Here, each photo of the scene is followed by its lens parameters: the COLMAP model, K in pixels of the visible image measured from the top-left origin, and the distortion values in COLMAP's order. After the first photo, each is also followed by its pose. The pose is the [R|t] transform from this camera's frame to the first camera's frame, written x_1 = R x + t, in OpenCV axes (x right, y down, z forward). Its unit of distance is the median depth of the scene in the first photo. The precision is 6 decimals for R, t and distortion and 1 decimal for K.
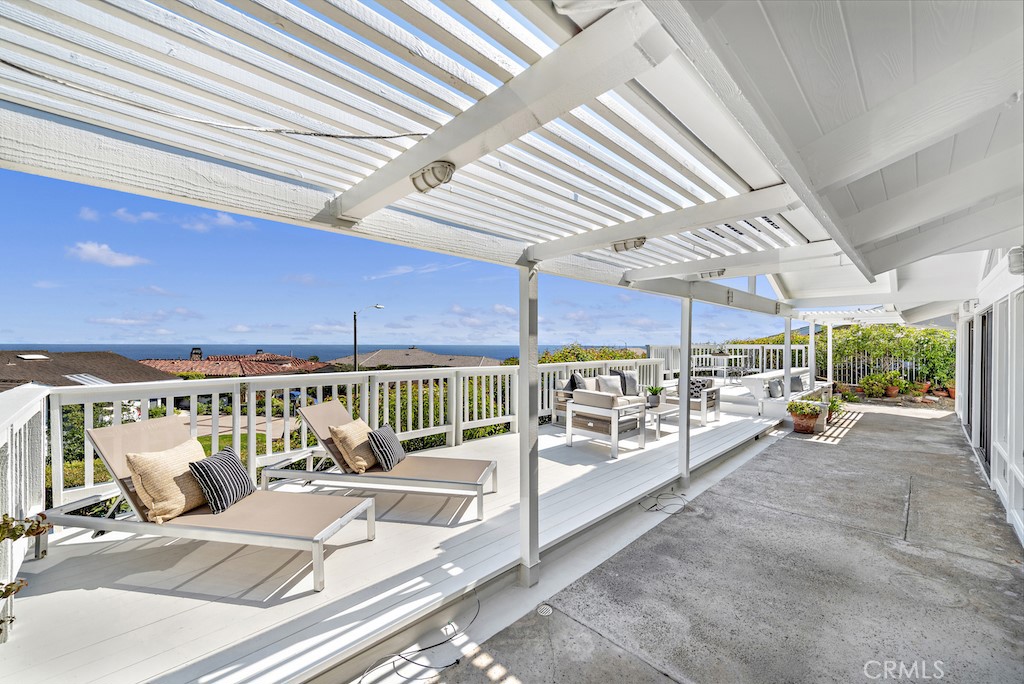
lens RADIAL K [[402.0, 0, 505.6], [0, 402.0, 338.9], [0, 0, 1]] dist [-0.000416, 0.000390]
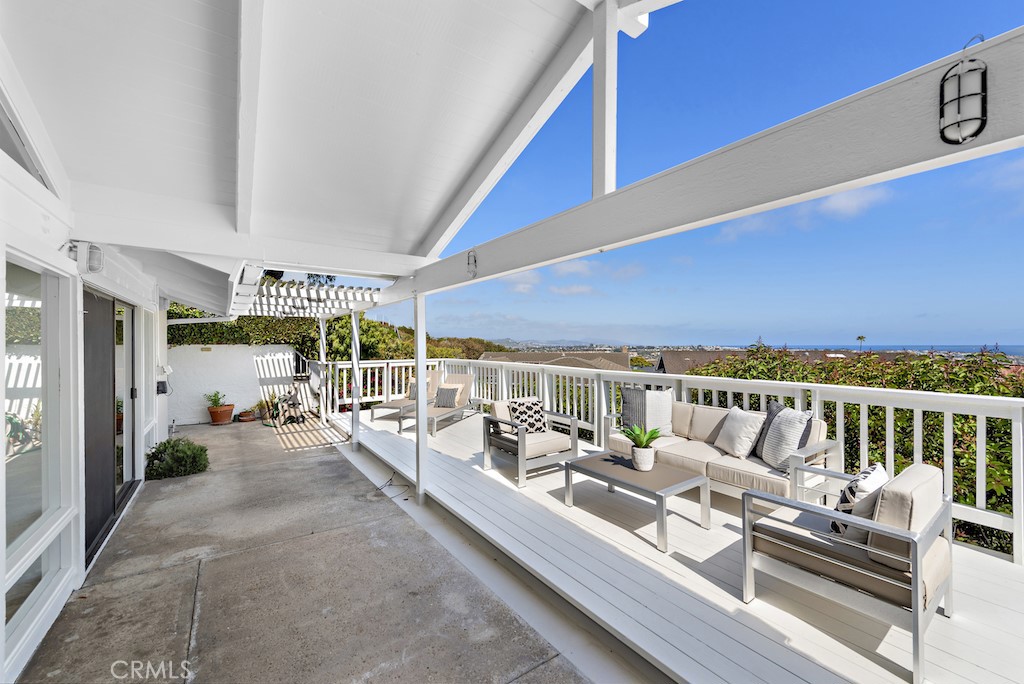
lens RADIAL K [[402.0, 0, 507.6], [0, 402.0, 342.9], [0, 0, 1]] dist [-0.000416, 0.000390]
pose [[-0.150006, -0.008275, -0.988650, 2.497129], [-0.002021, 0.999965, -0.008063, 0.035016], [0.988683, 0.000788, -0.150017, 2.540722]]
